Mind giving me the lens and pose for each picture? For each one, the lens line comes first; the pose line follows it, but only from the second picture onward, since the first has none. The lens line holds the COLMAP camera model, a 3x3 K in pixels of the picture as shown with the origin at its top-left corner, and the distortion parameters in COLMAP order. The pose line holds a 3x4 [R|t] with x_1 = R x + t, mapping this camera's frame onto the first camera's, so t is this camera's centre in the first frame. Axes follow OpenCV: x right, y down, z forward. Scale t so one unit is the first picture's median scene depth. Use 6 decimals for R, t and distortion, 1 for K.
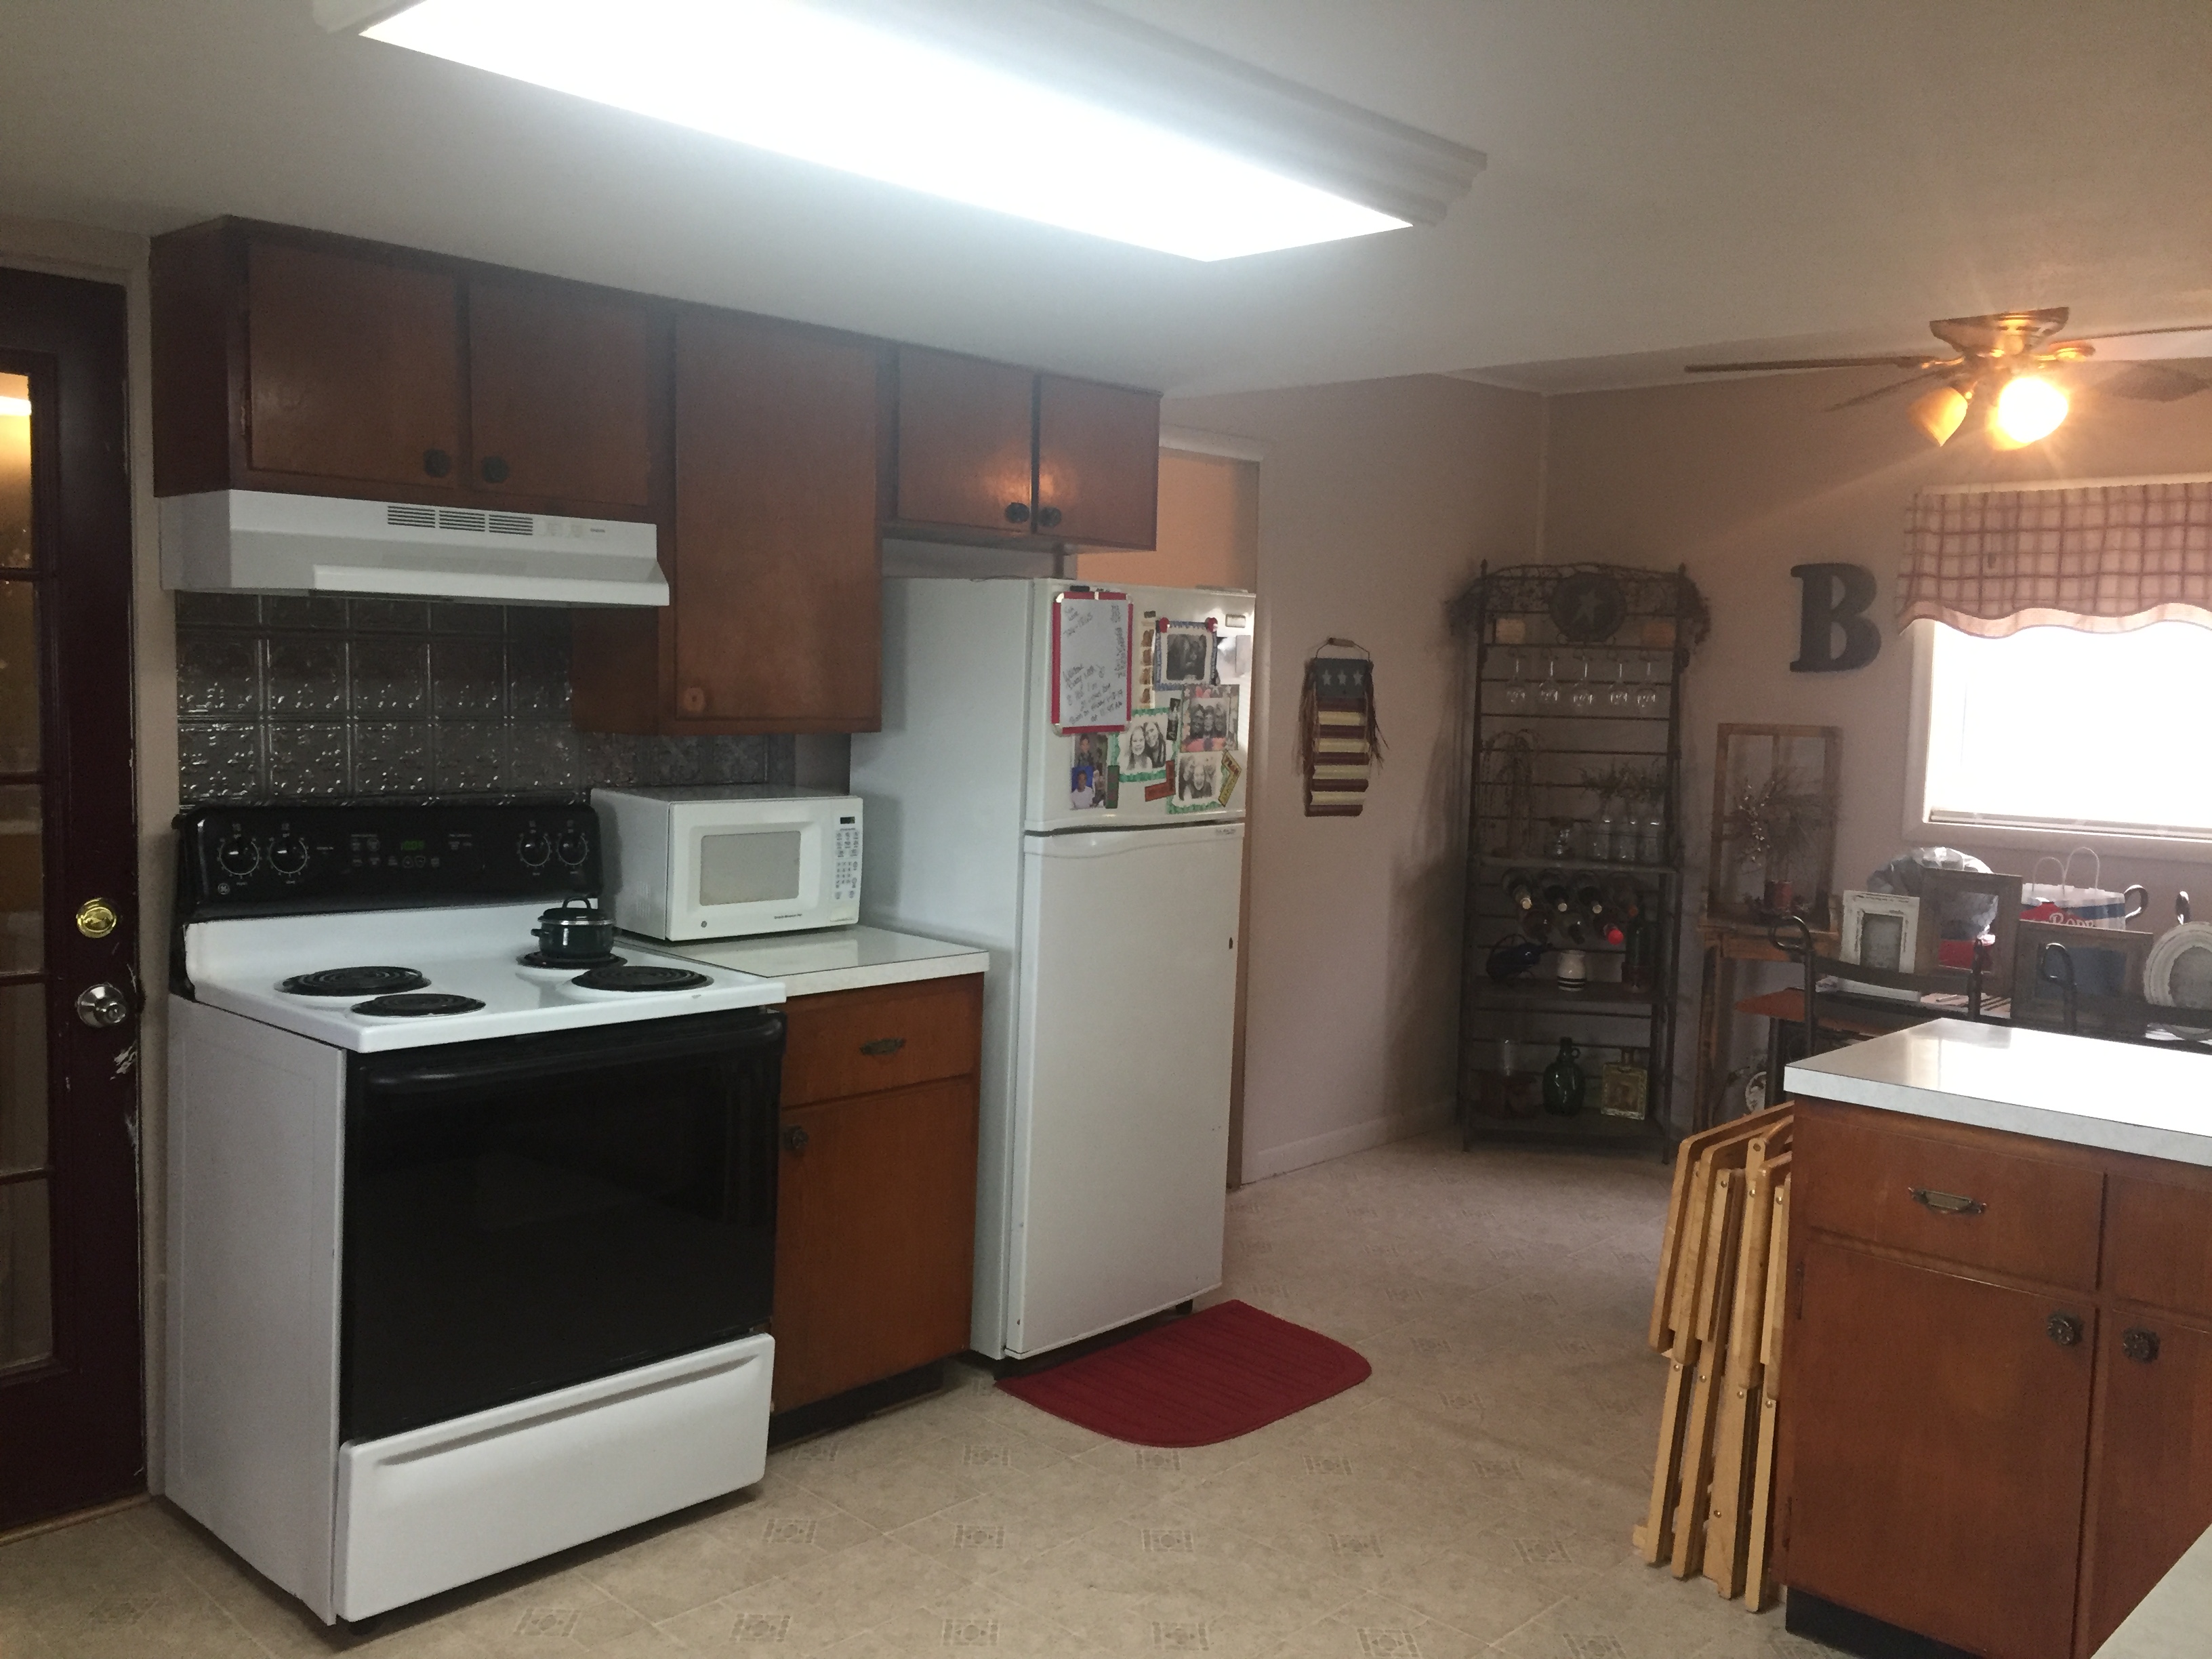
lens RADIAL K [[1868.5, 0, 1090.7], [0, 1868.5, 824.4], [0, 0, 1]] dist [0.014384, 0.021452]
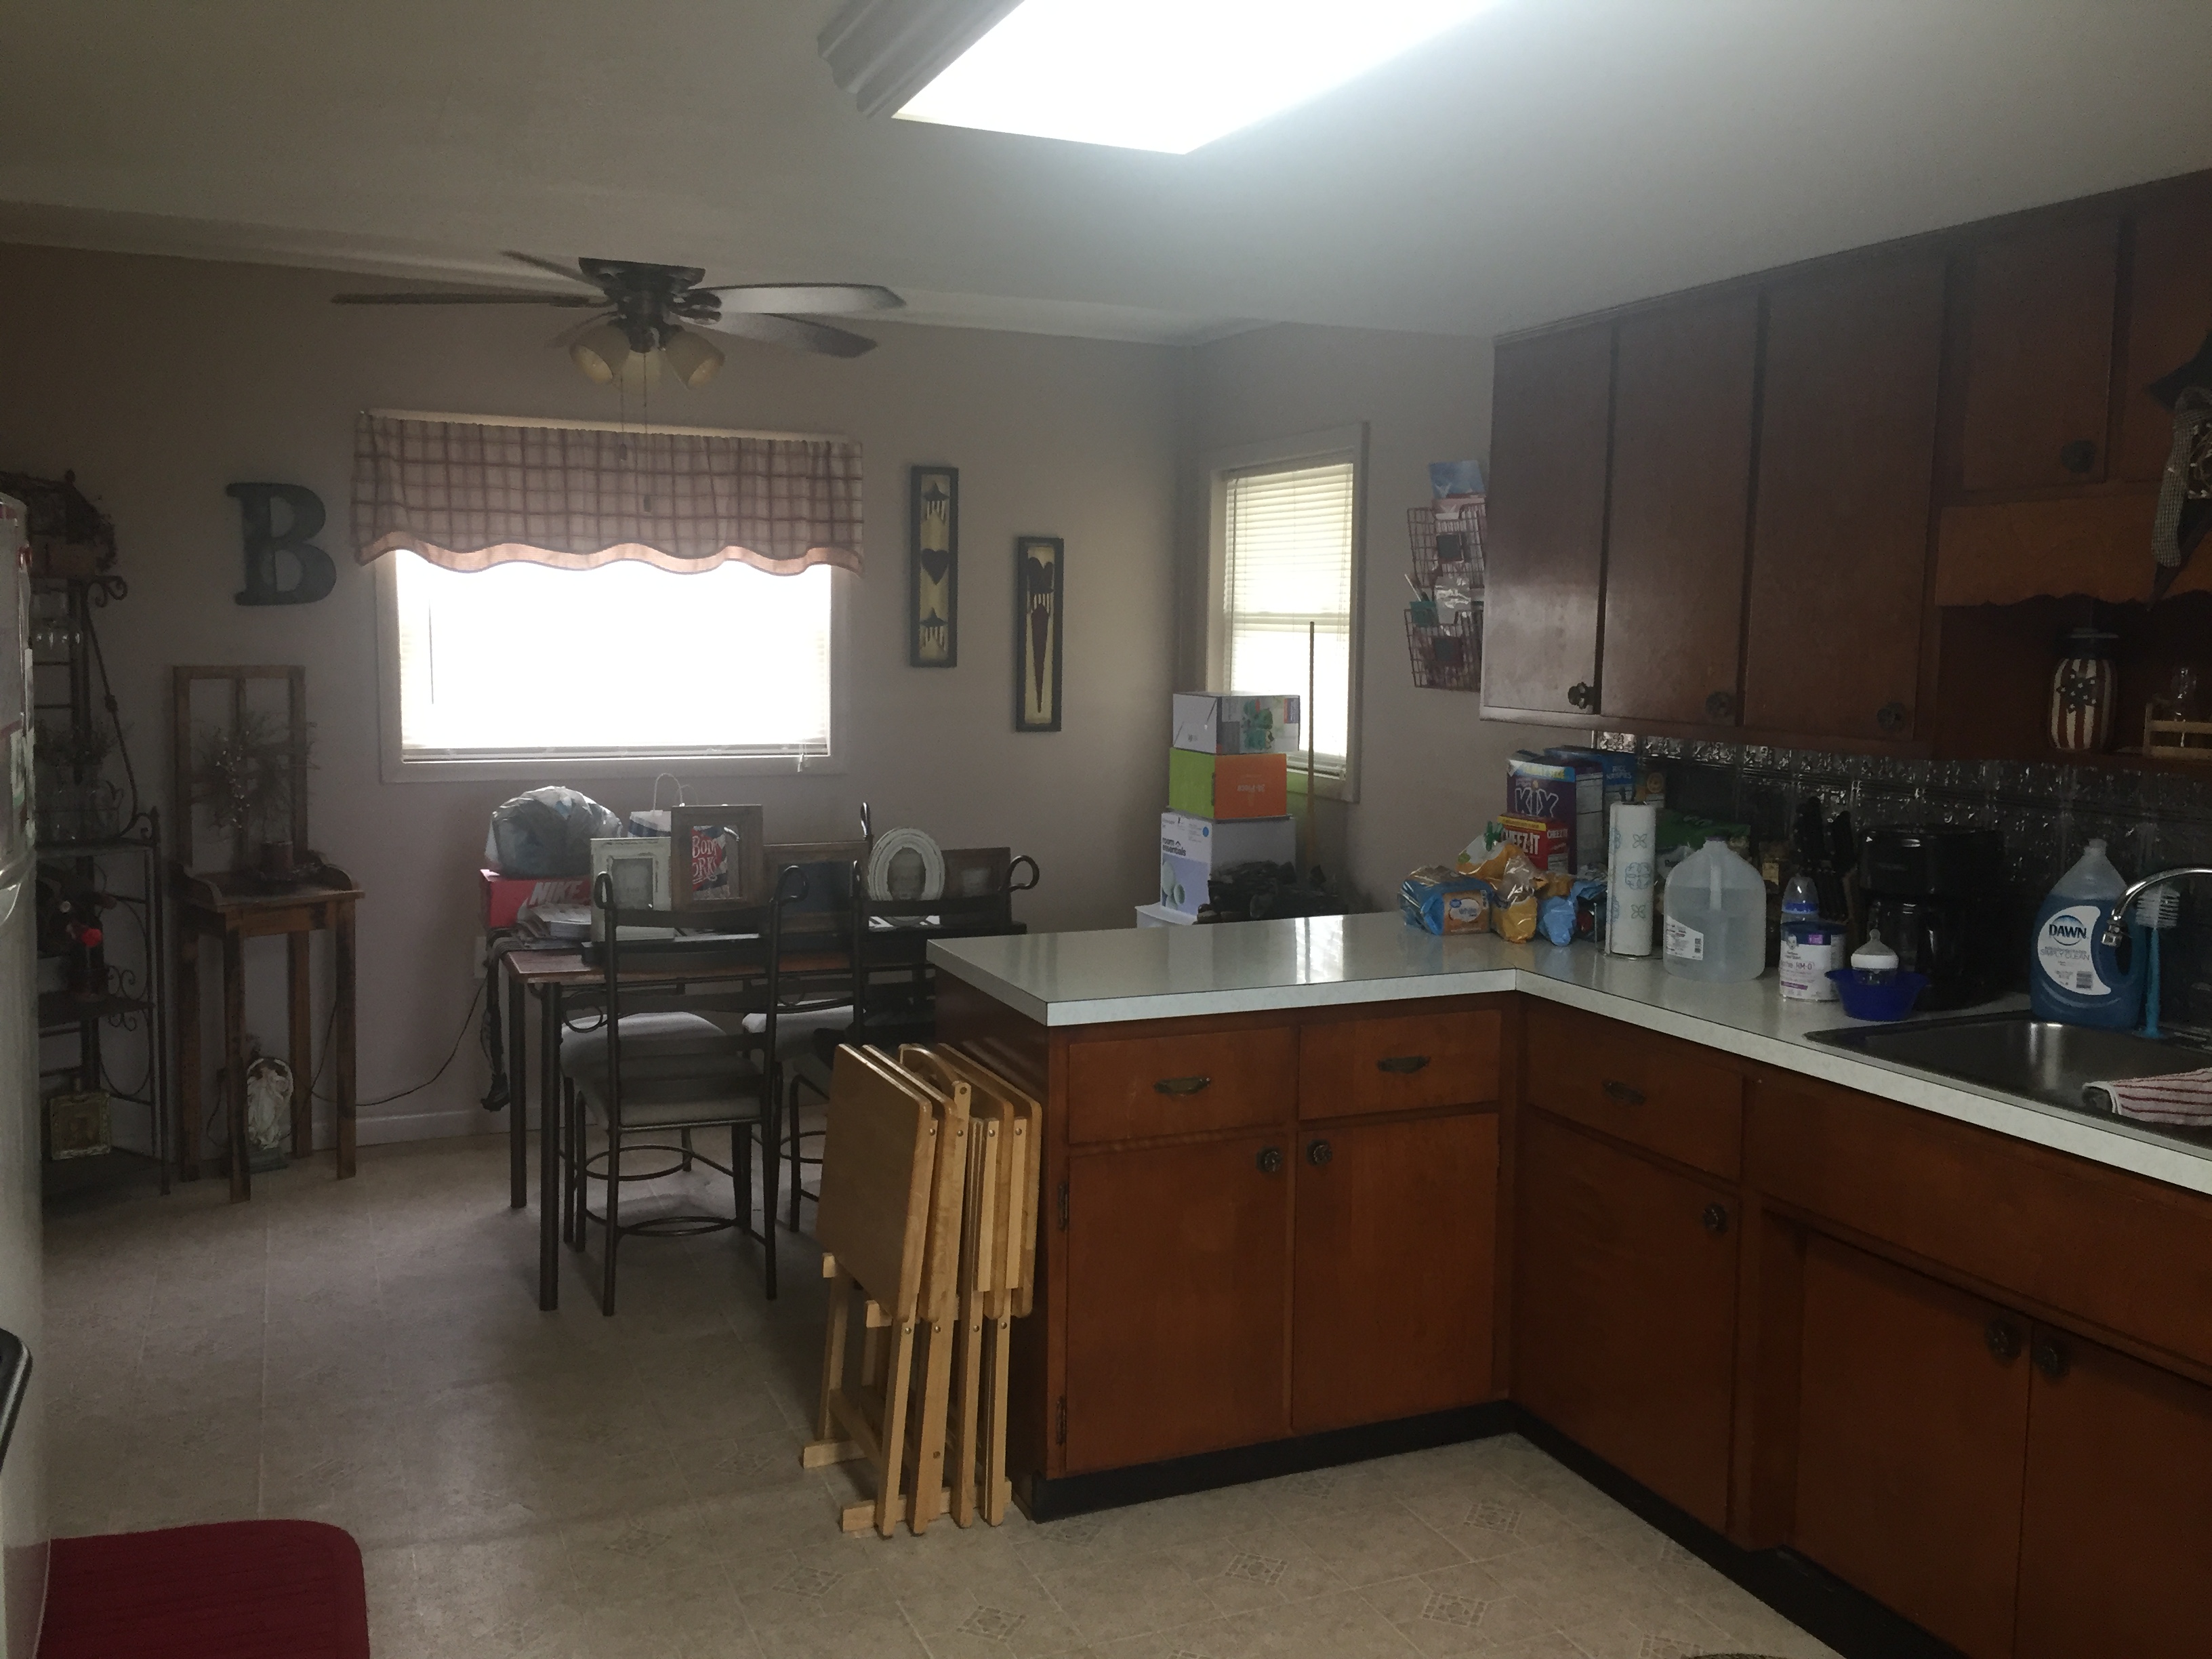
lens RADIAL K [[1868.5, 0, 1093.8], [0, 1868.5, 837.8], [0, 0, 1]] dist [0.014384, 0.021452]
pose [[0.389642, -0.118319, 0.913334, -0.310704], [0.070954, 0.992622, 0.098320, -0.033824], [-0.918229, 0.026495, 0.395162, 0.311394]]
